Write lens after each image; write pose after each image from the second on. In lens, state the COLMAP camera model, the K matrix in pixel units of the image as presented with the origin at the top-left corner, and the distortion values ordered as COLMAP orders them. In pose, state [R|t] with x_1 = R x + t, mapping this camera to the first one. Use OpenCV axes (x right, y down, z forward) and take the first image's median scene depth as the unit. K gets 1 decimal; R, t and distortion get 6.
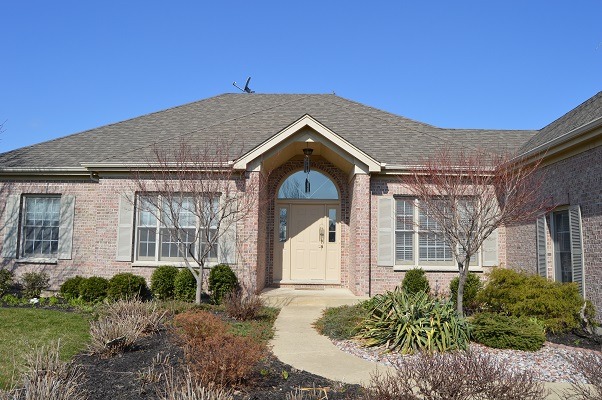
lens RADIAL K [[480.3, 0, 304.3], [0, 480.3, 199.1], [0, 0, 1]] dist [-0.100384, 0.049294]
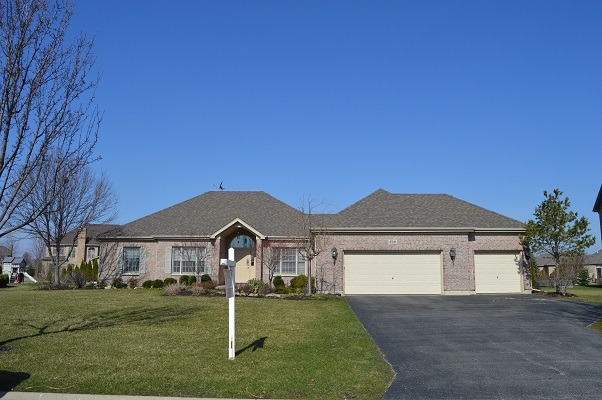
lens RADIAL K [[480.3, 0, 297.8], [0, 480.3, 200.0], [0, 0, 1]] dist [-0.100384, 0.049294]
pose [[0.999952, -0.009820, -0.000020, 0.332324], [0.009804, 0.998378, -0.056075, -0.118264], [0.000571, 0.056072, 0.998427, -1.618419]]
